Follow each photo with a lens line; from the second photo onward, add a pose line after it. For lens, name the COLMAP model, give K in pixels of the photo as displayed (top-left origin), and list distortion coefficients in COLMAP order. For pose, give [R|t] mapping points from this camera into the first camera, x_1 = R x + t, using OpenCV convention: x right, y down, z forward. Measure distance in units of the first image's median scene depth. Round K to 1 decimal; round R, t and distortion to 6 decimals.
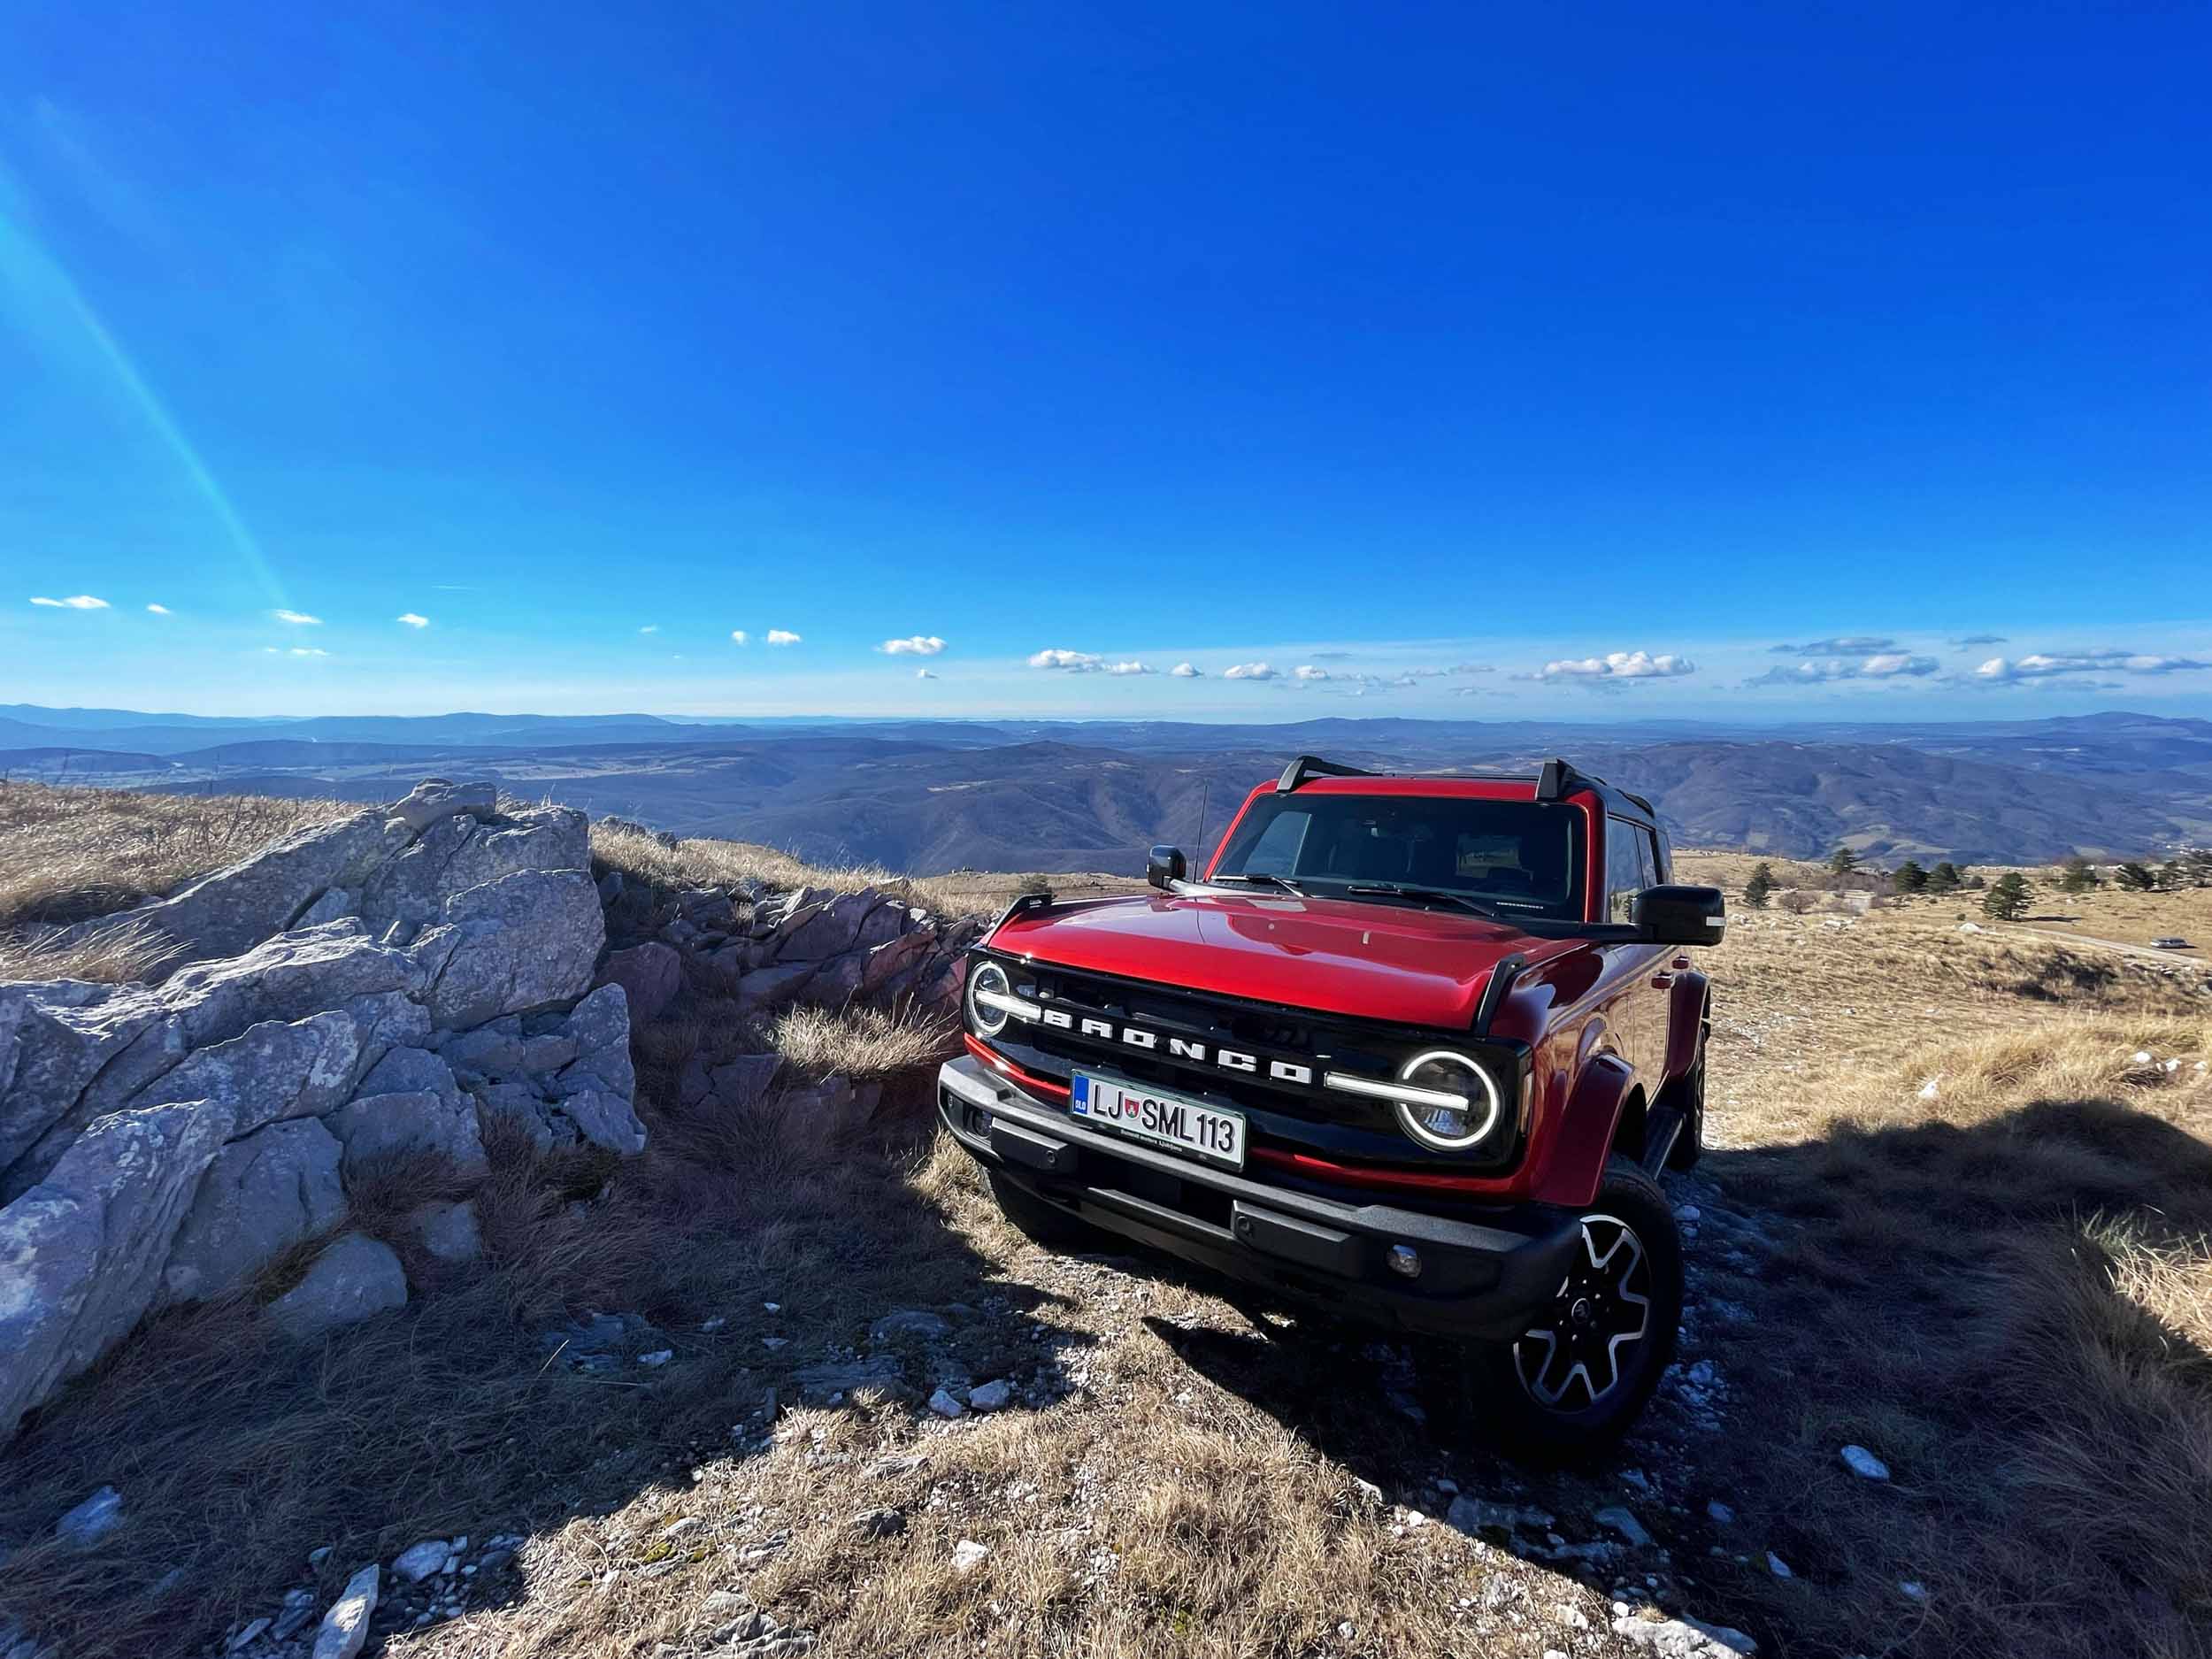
lens RADIAL K [[925.6, 0, 1103.7], [0, 925.6, 817.4], [0, 0, 1]] dist [-0.002346, -0.000280]
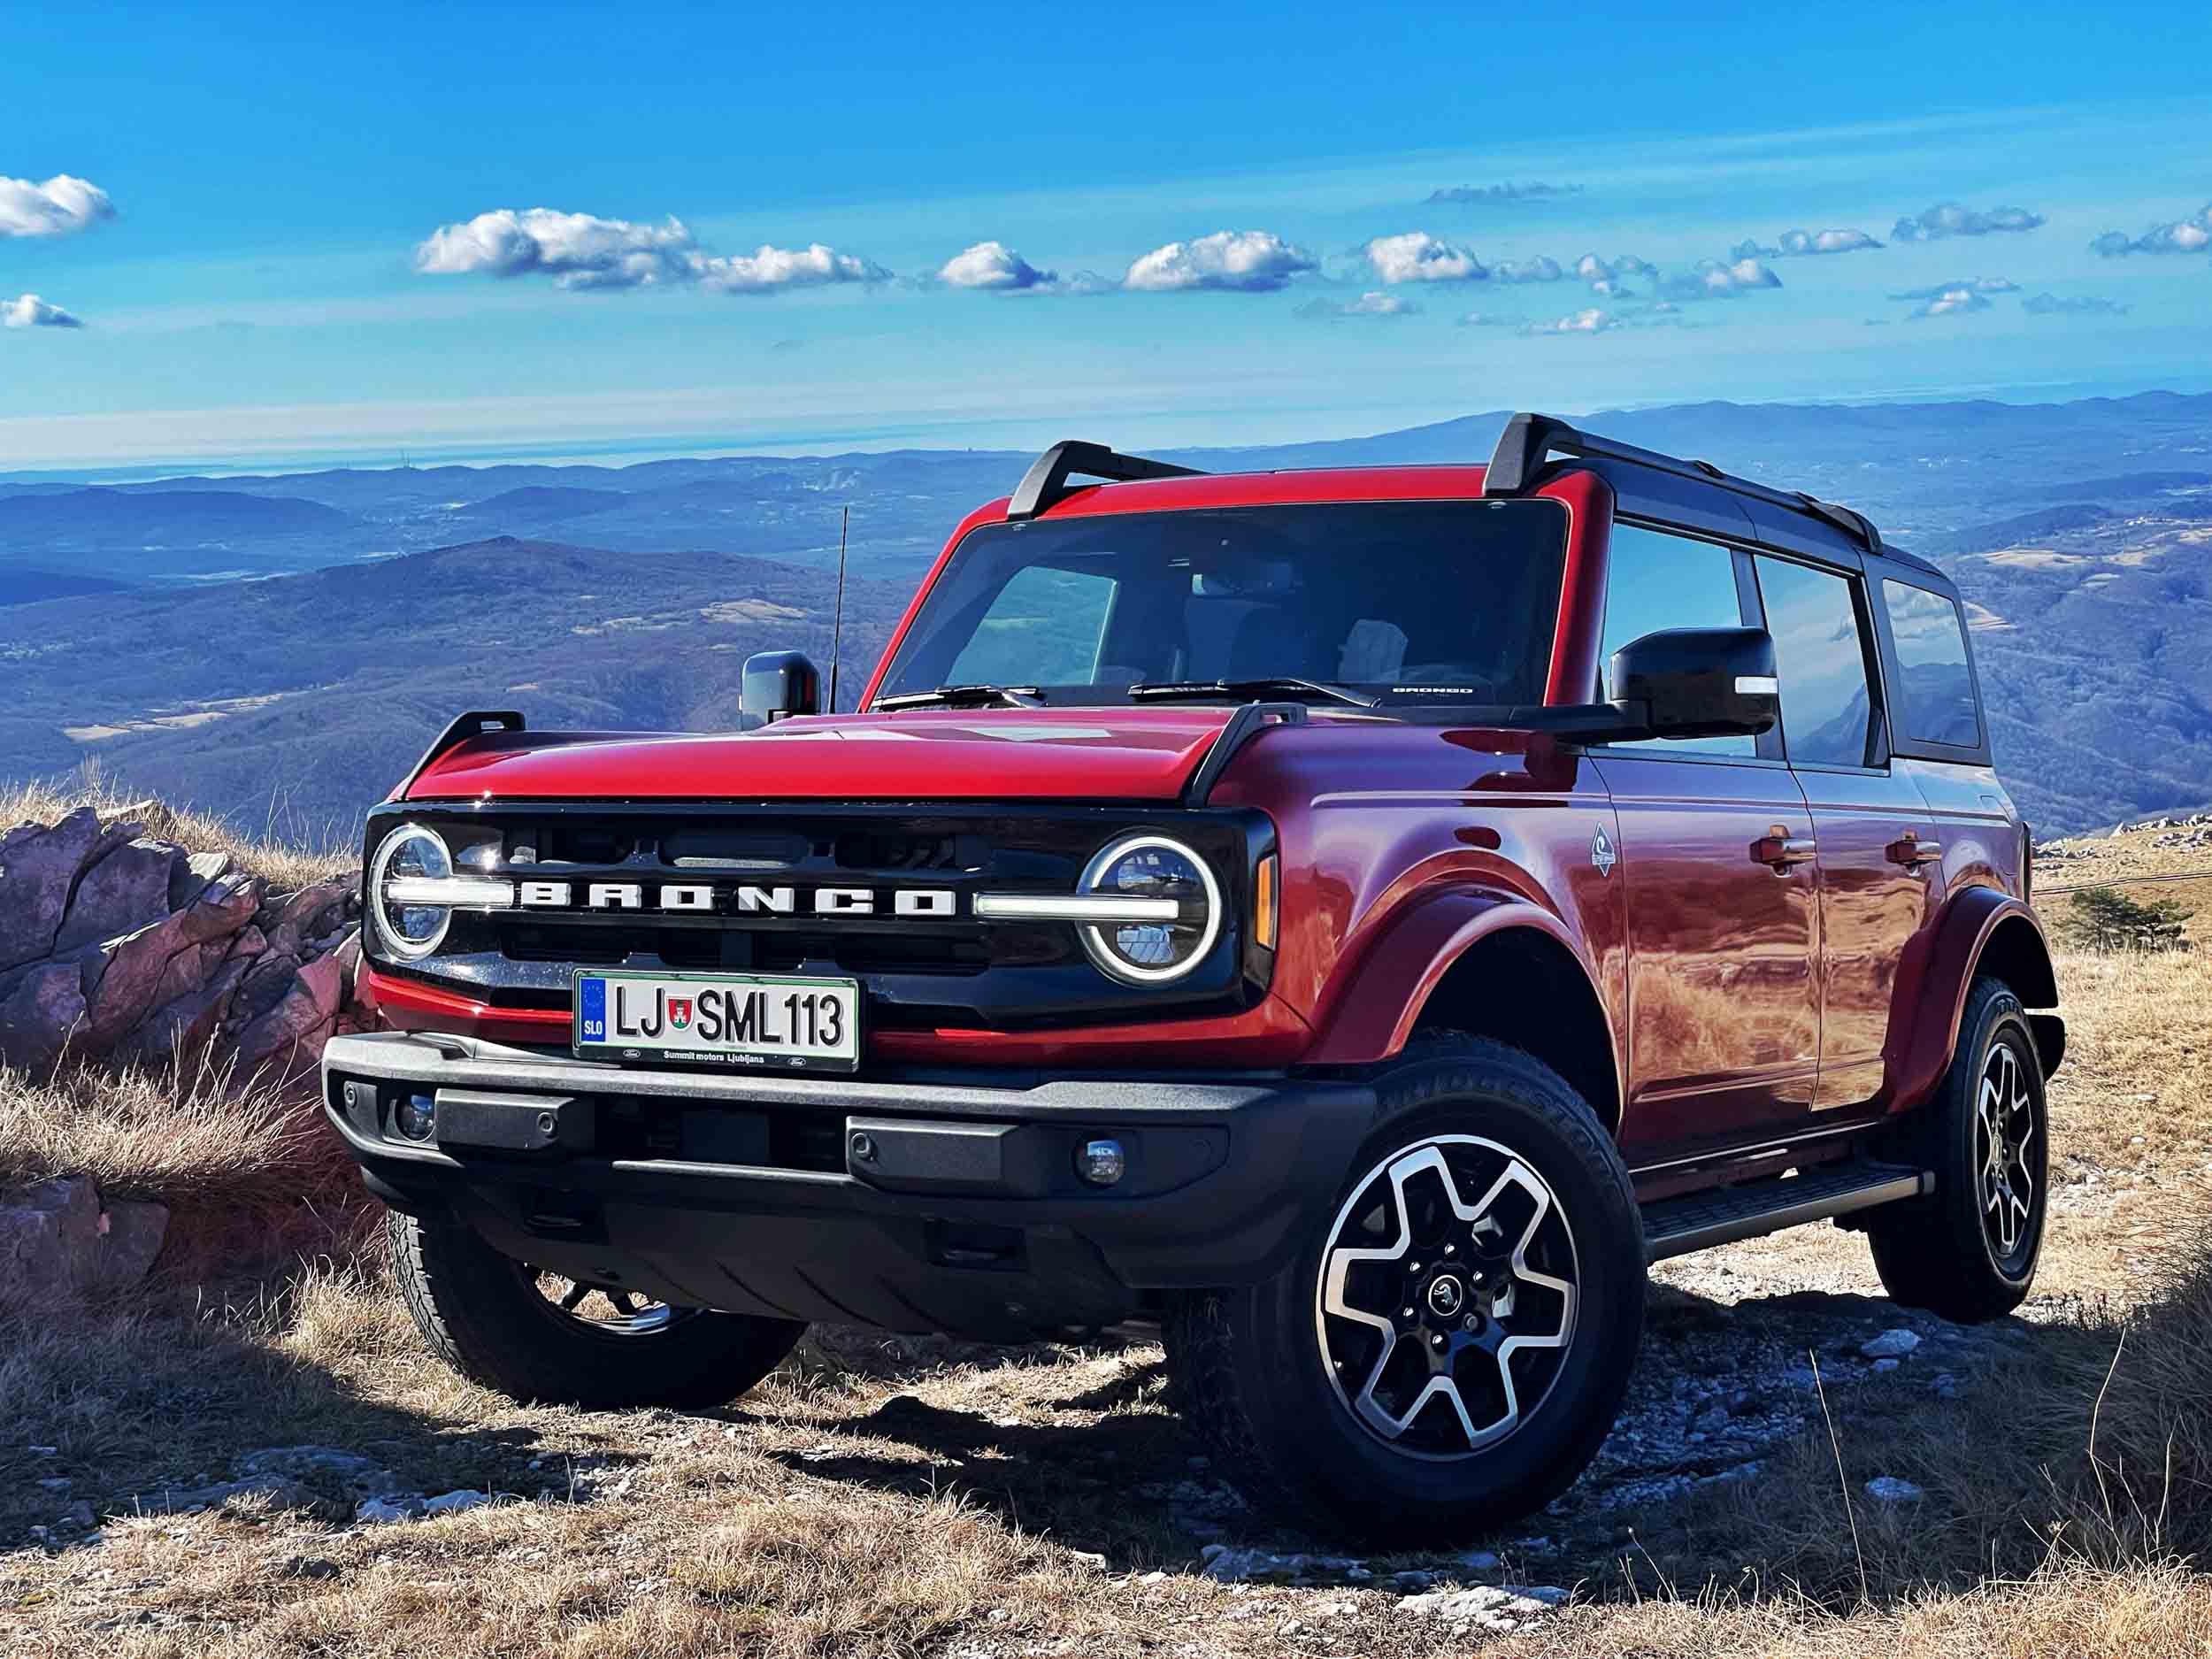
lens RADIAL K [[3258.1, 0, 1127.4], [0, 3258.1, 825.1], [0, 0, 1]] dist [0.105980, 0.000000]
pose [[0.990776, -0.058395, 0.122285, 0.063356], [0.057105, 0.998270, 0.014032, 0.176788], [-0.122893, -0.006919, 0.992396, -1.061655]]
